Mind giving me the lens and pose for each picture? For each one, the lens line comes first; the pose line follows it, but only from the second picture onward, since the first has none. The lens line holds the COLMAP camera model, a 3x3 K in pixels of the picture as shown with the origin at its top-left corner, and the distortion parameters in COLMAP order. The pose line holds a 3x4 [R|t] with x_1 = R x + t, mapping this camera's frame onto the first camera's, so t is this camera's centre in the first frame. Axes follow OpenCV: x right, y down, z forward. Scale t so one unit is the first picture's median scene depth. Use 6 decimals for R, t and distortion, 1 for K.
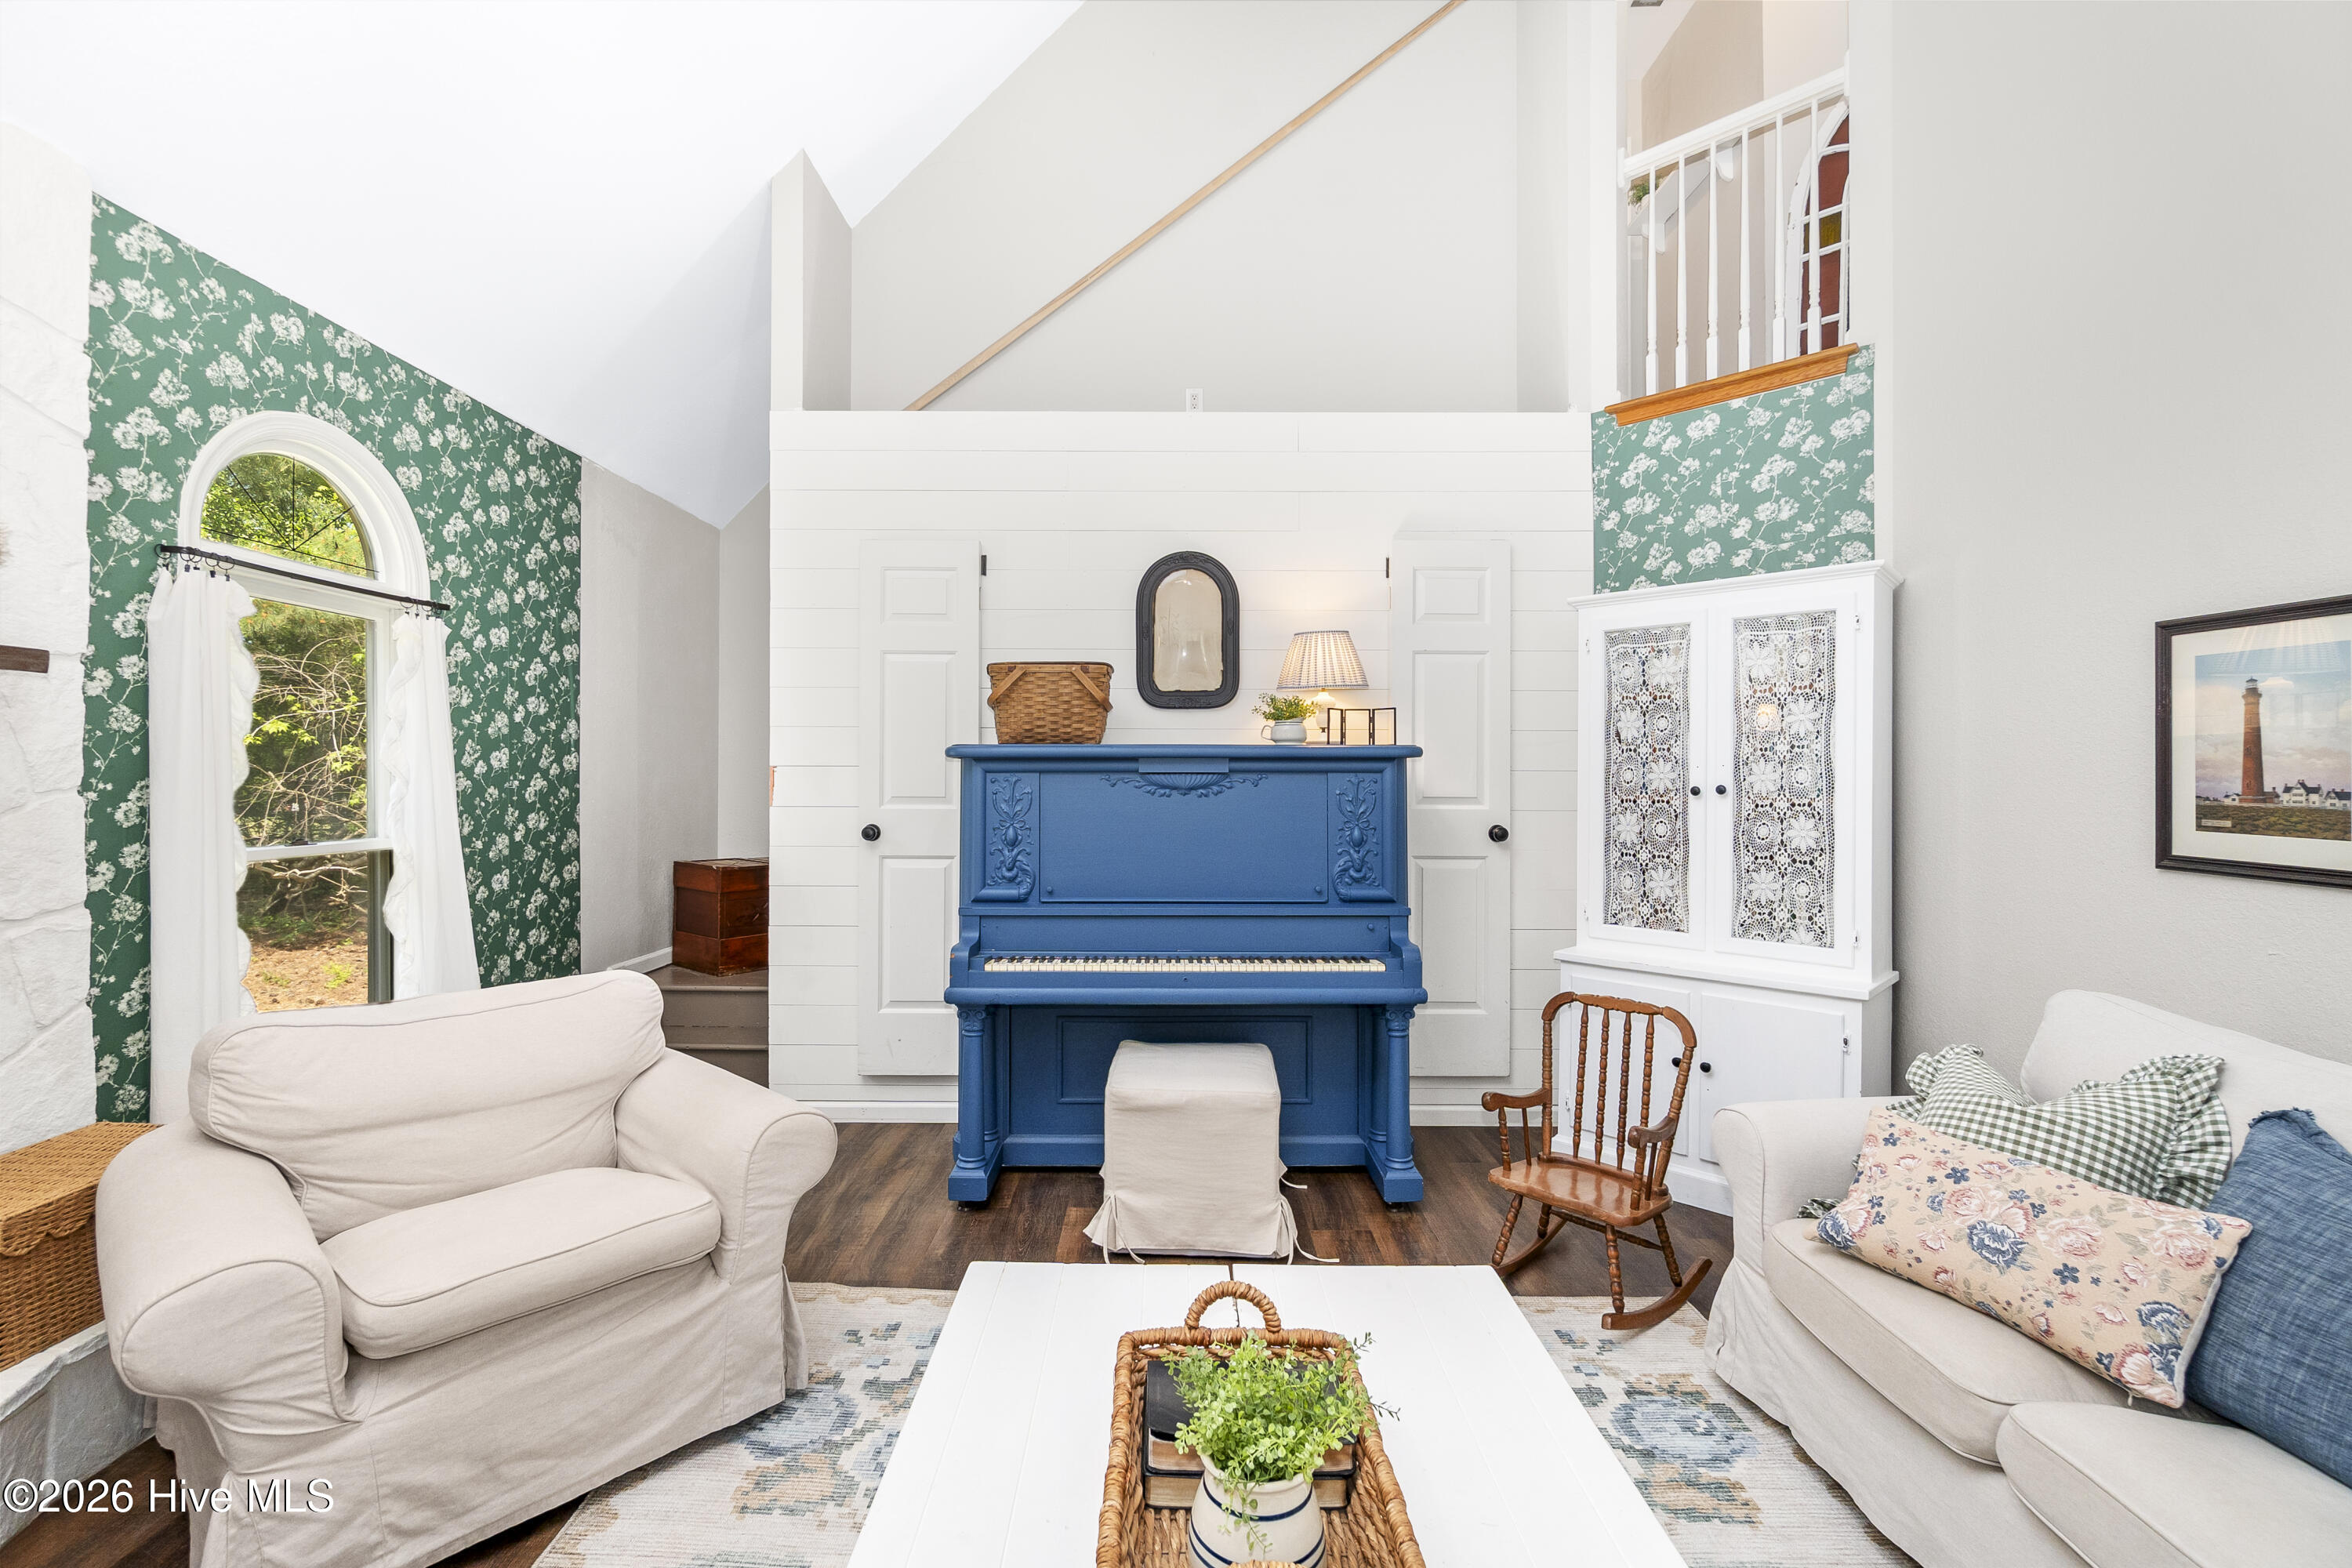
lens RADIAL K [[1011.6, 0, 1166.4], [0, 1011.6, 774.8], [0, 0, 1]] dist [0.000575, 0.000252]
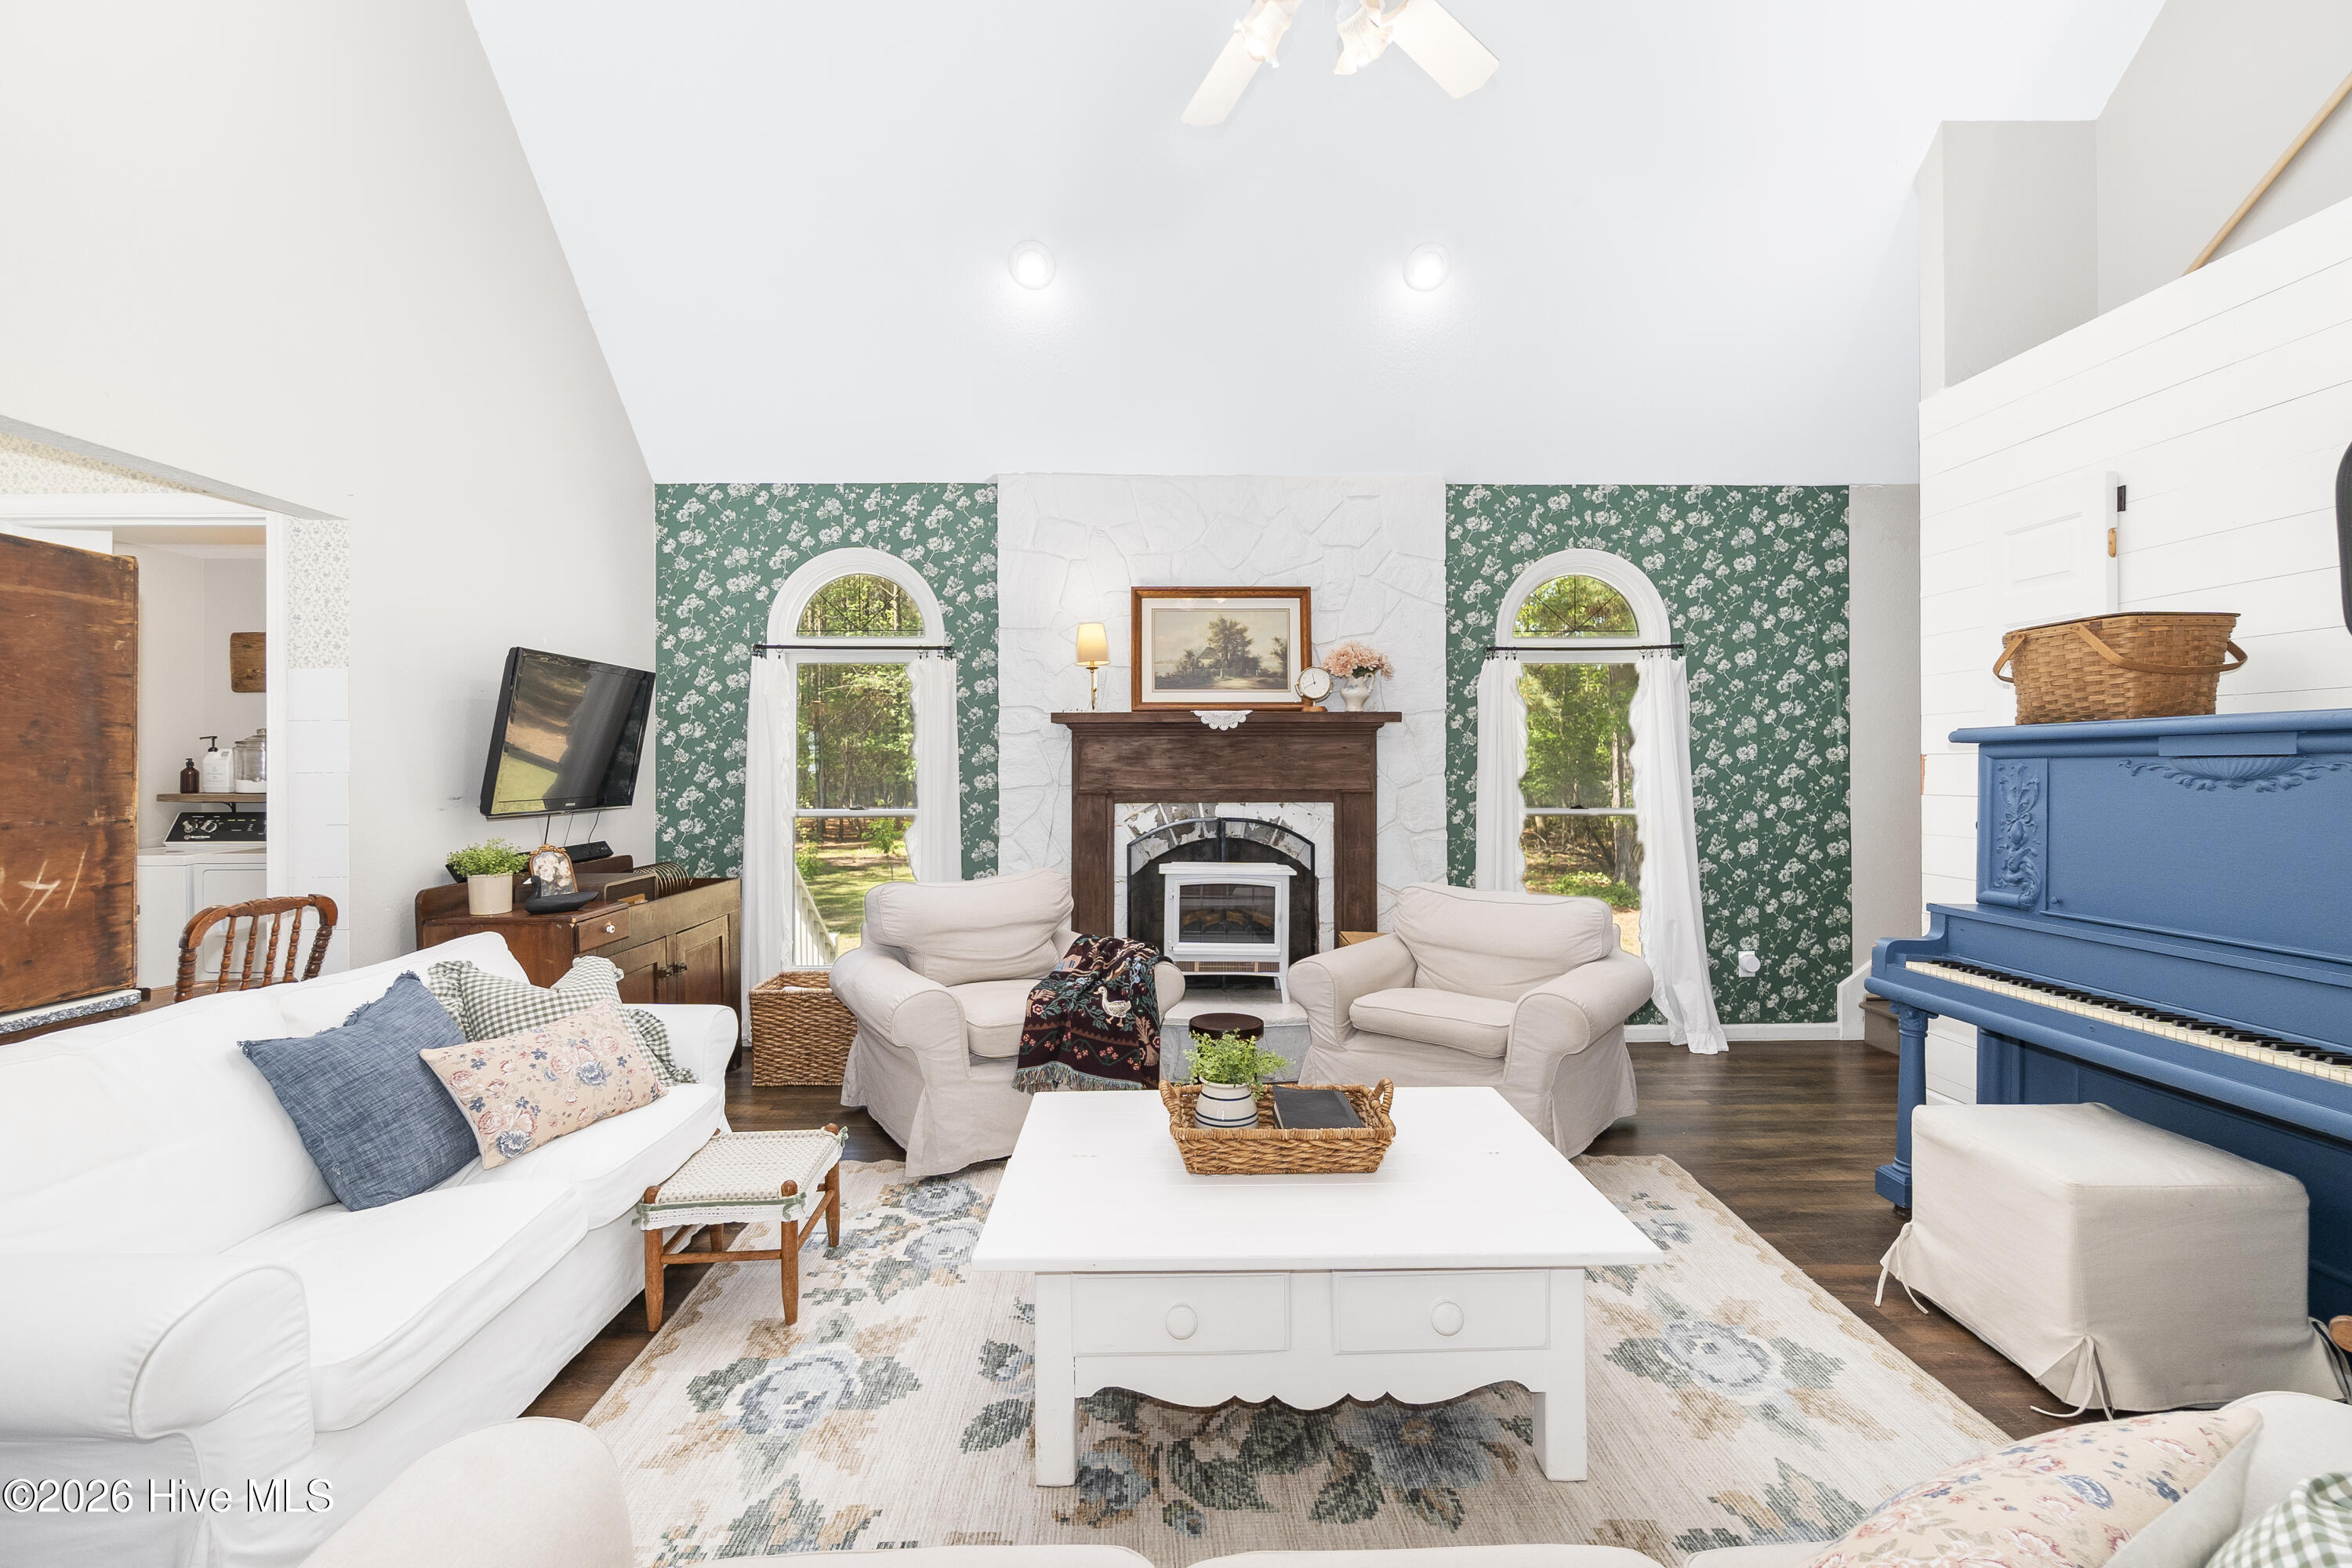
lens RADIAL K [[1011.6, 0, 1166.4], [0, 1011.6, 774.8], [0, 0, 1]] dist [0.000575, 0.000252]
pose [[0.019209, 0.001930, -0.999814, 0.682462], [0.005860, 0.999981, 0.002043, 0.005799], [0.999798, -0.005898, 0.019198, 0.259708]]
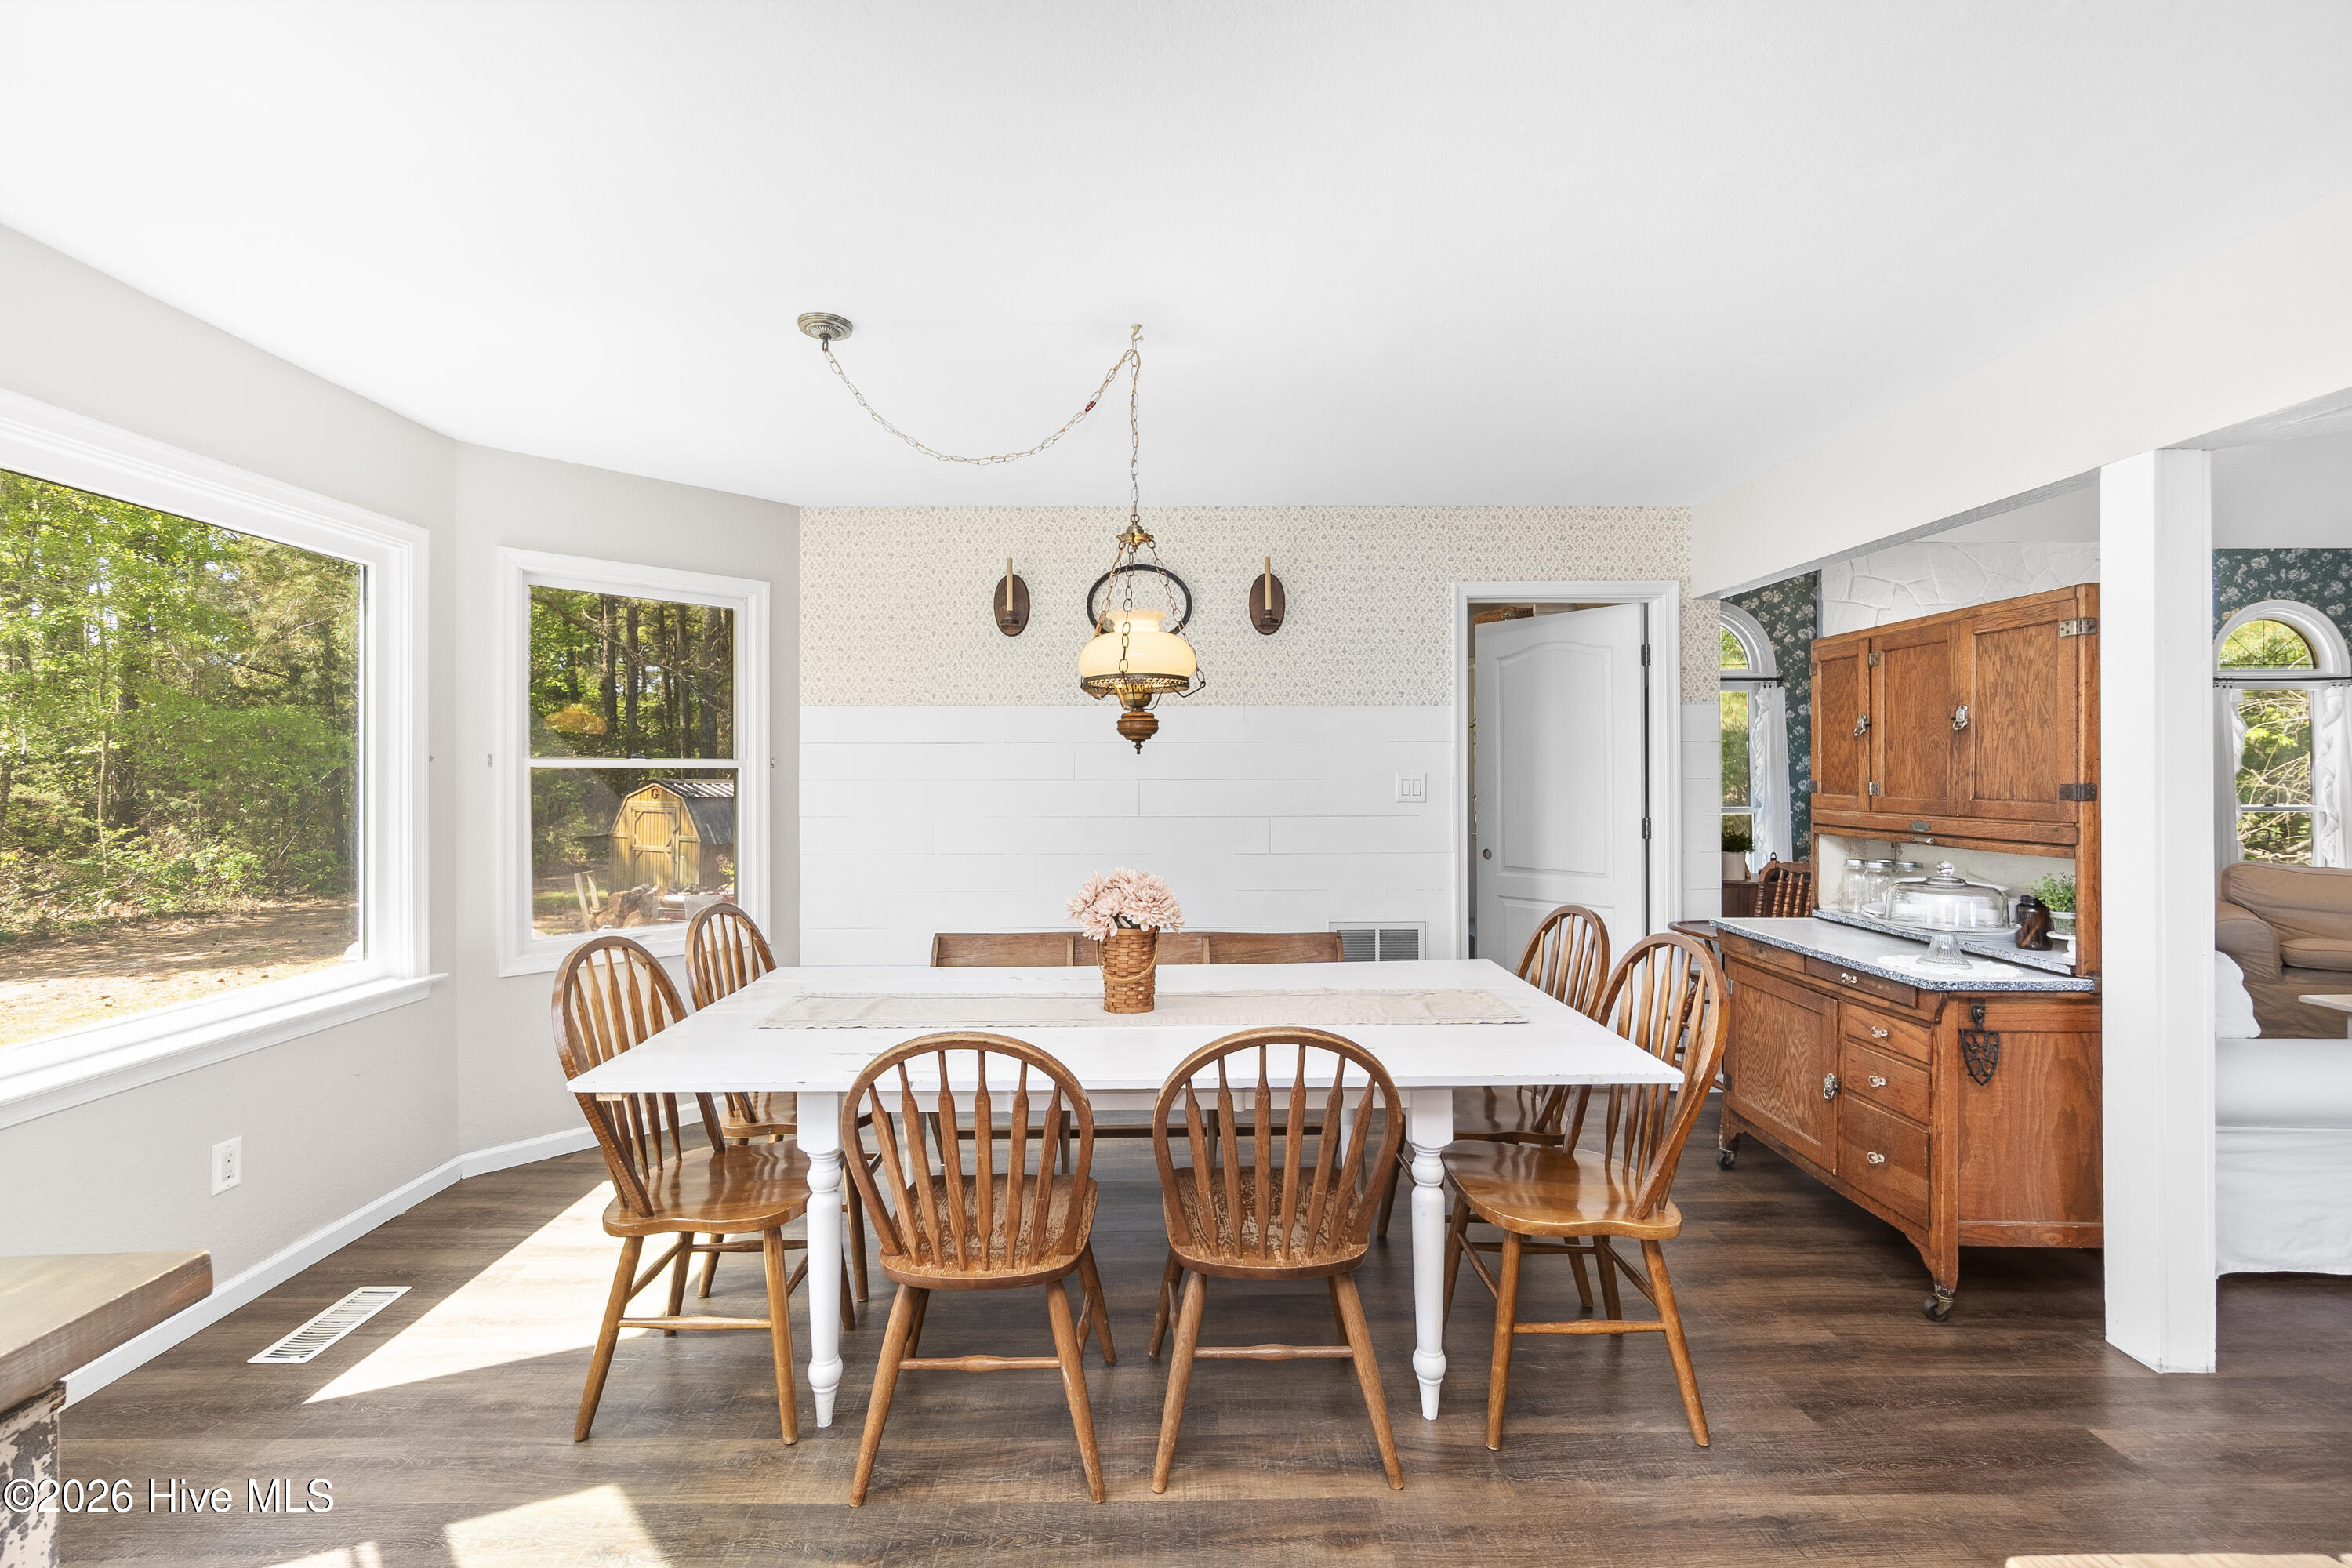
lens RADIAL K [[1002.3, 0, 1146.0], [0, 1002.3, 773.3], [0, 0, 1]] dist [-0.000147, 0.000783]
pose [[0.011920, -0.003566, -0.999923, 1.013948], [0.004849, 0.999982, -0.003508, -0.002846], [0.999917, -0.004807, 0.011937, -1.144922]]
